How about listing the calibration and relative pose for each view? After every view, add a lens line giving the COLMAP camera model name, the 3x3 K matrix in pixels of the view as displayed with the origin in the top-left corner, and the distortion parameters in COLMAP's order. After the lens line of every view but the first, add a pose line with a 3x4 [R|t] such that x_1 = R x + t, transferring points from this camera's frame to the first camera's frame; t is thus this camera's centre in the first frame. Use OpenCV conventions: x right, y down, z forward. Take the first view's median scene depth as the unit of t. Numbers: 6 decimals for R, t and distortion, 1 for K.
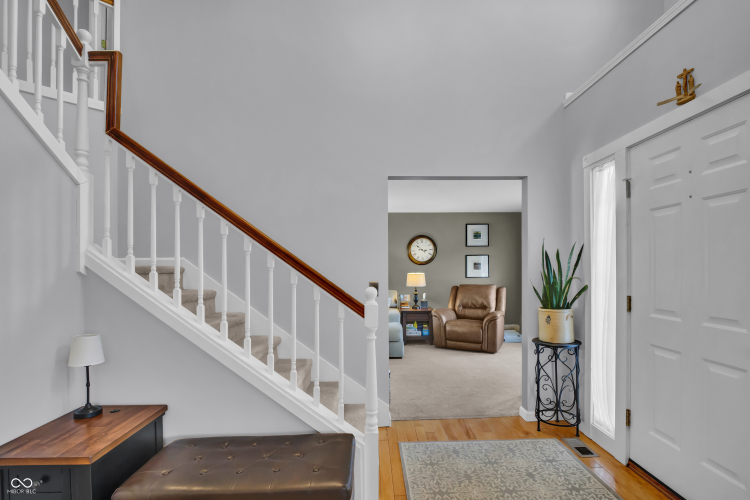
lens RADIAL K [[363.1, 0, 377.9], [0, 363.1, 267.2], [0, 0, 1]] dist [-0.000545, -0.000134]
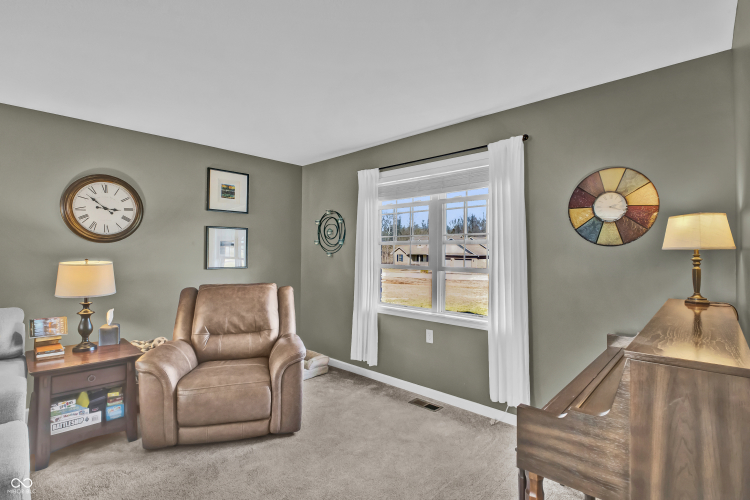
lens RADIAL K [[356.6, 0, 375.0], [0, 356.6, 250.0], [0, 0, 1]] dist [-0.002082, -0.013246]
pose [[0.704975, 0.015980, 0.709052, 0.055214], [-0.013004, 0.999869, -0.009606, 0.003107], [-0.709113, -0.002448, 0.705091, 0.530510]]
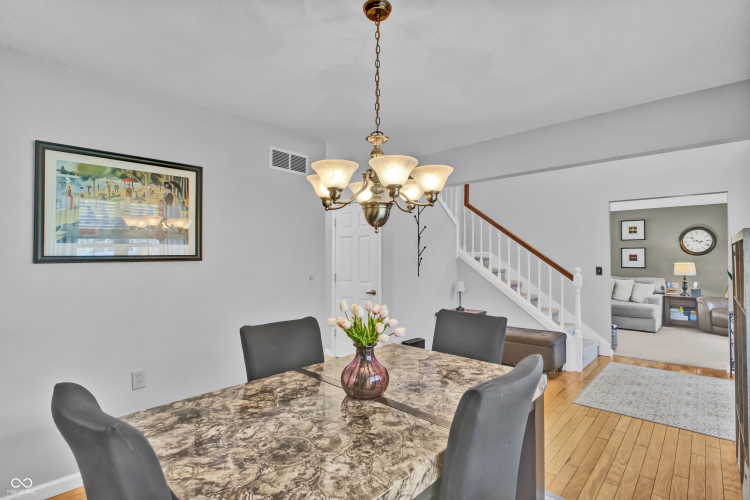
lens RADIAL K [[356.6, 0, 375.0], [0, 356.6, 250.0], [0, 0, 1]] dist [-0.002082, -0.013246]
pose [[0.715361, -0.005494, -0.698734, 0.189428], [-0.005233, 0.999899, -0.013219, -0.003464], [0.698736, 0.013113, 0.715260, -0.418058]]
